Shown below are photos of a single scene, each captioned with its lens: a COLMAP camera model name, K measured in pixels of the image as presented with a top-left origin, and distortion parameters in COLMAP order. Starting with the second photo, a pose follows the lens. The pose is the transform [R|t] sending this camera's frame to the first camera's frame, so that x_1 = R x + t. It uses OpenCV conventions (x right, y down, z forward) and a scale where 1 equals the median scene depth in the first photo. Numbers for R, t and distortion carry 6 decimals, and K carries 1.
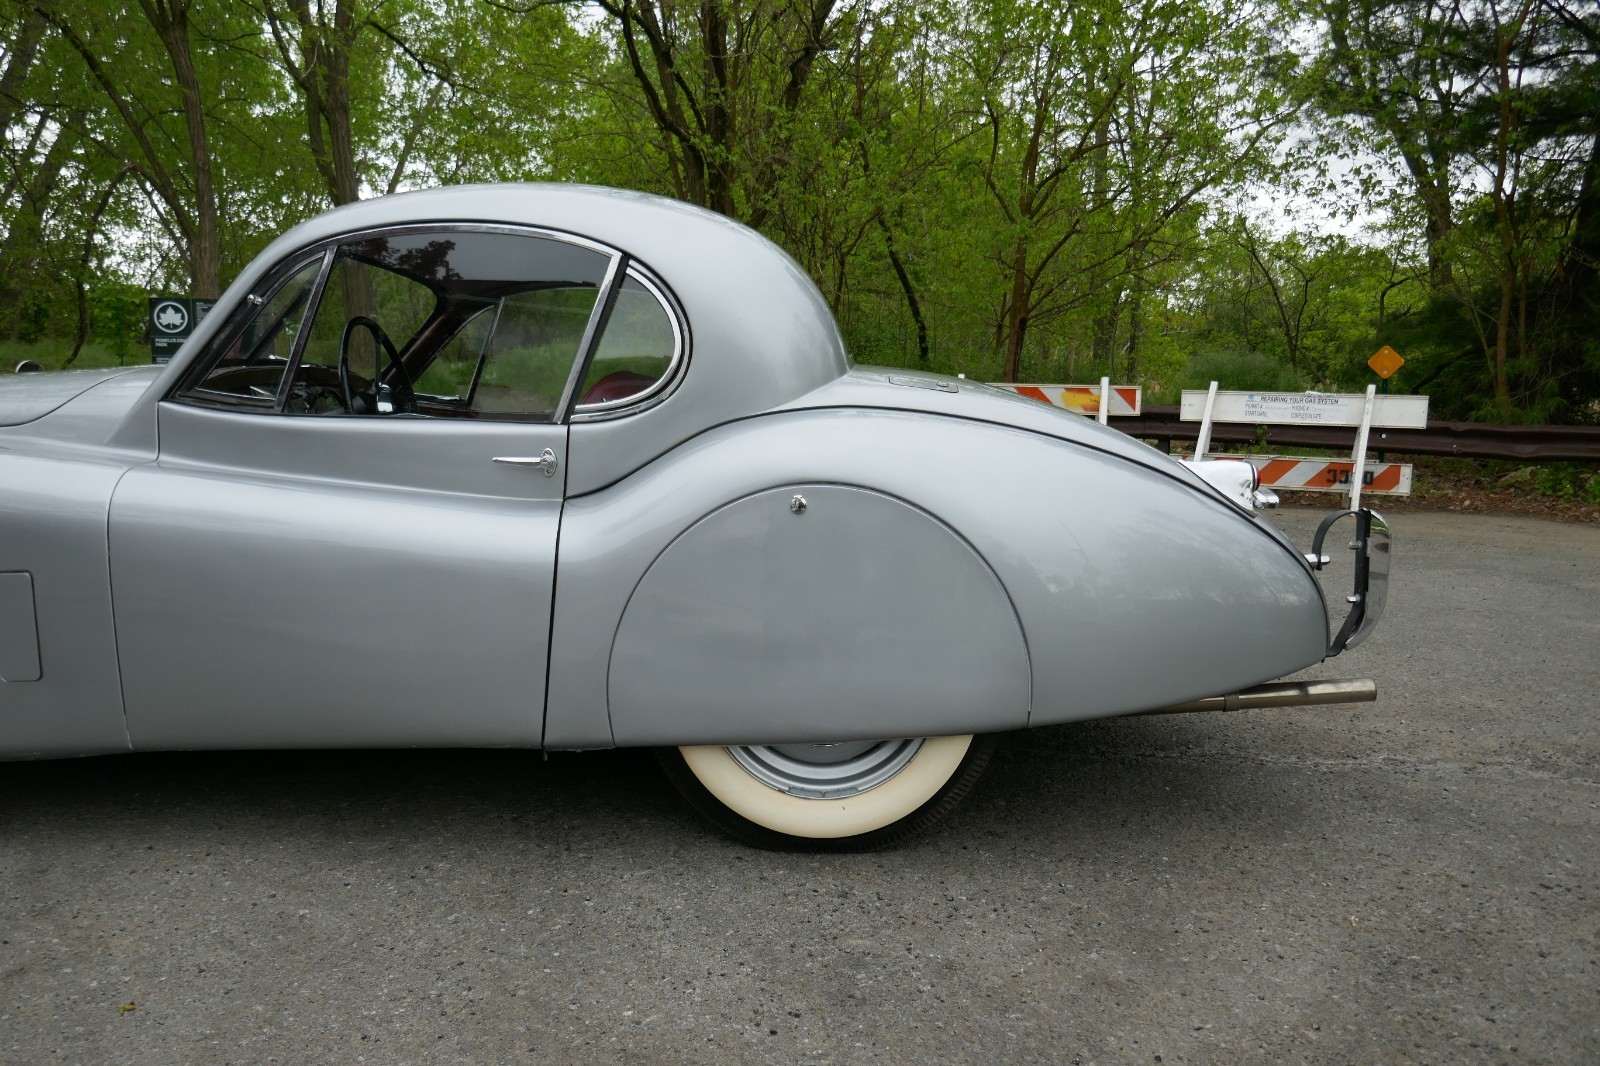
lens RADIAL K [[1157.1, 0, 797.3], [0, 1157.1, 506.8], [0, 0, 1]] dist [-0.014192, 0.003600]
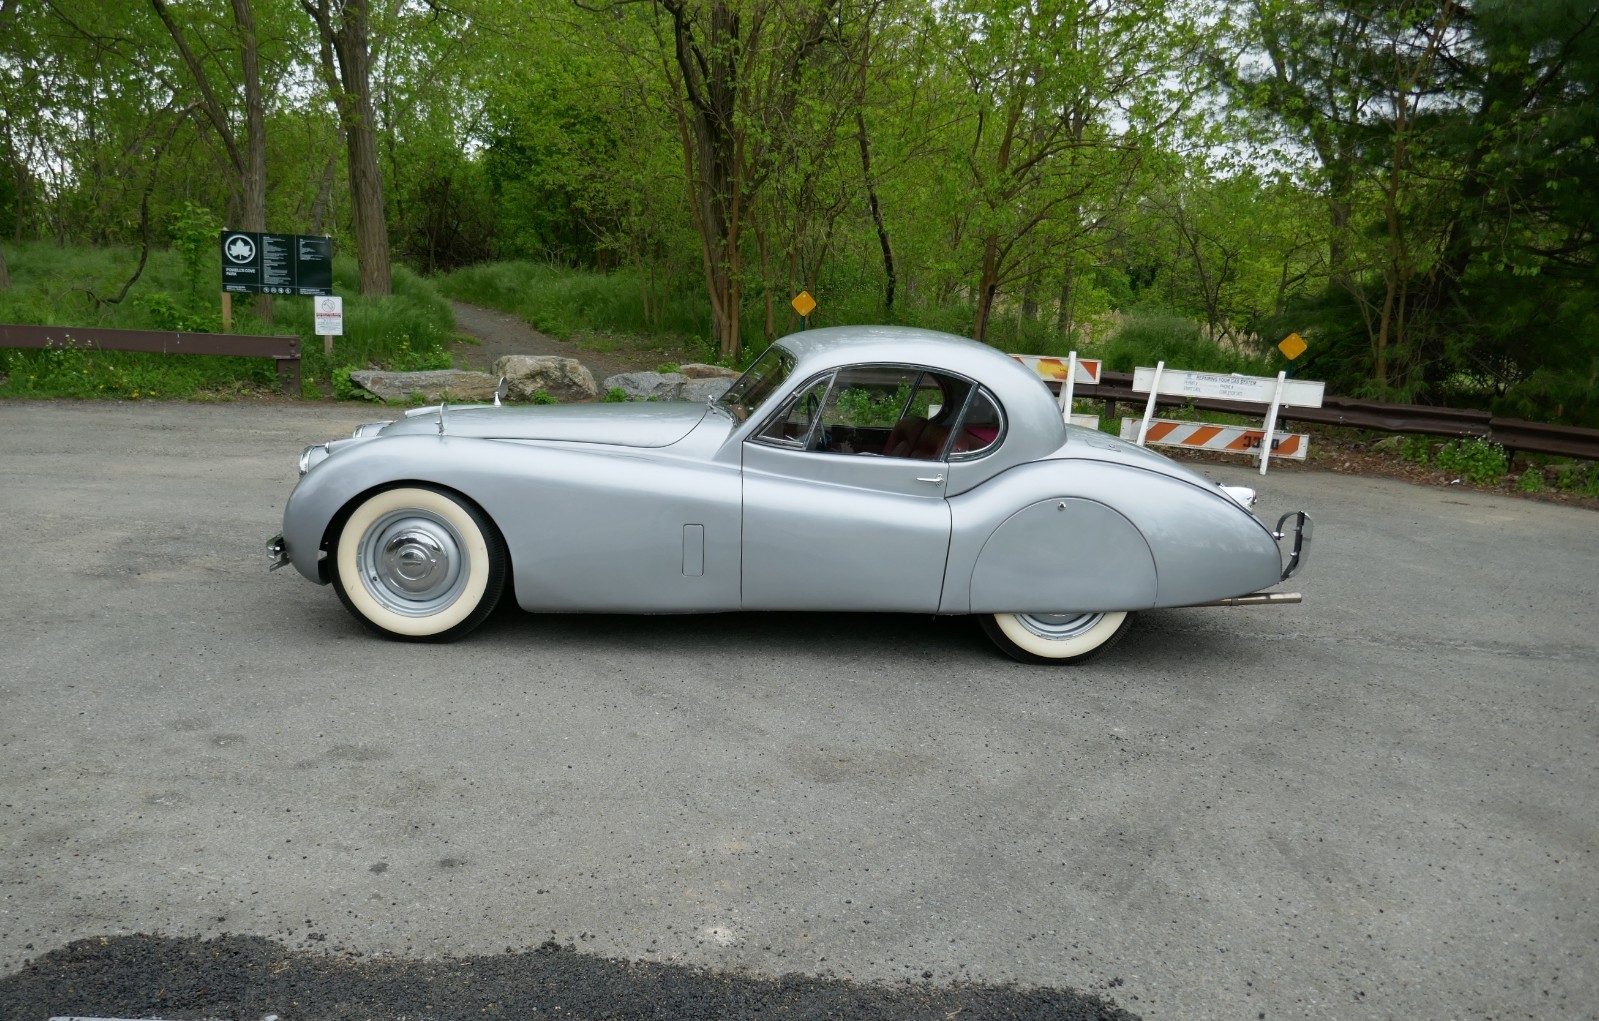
lens RADIAL K [[1217.3, 0, 779.4], [0, 1217.3, 506.3], [0, 0, 1]] dist [-0.009244, -0.004777]
pose [[0.995123, 0.032338, 0.093193, -0.173125], [-0.039415, 0.996394, 0.075133, -0.035824], [-0.090427, -0.078440, 0.992809, -0.290093]]
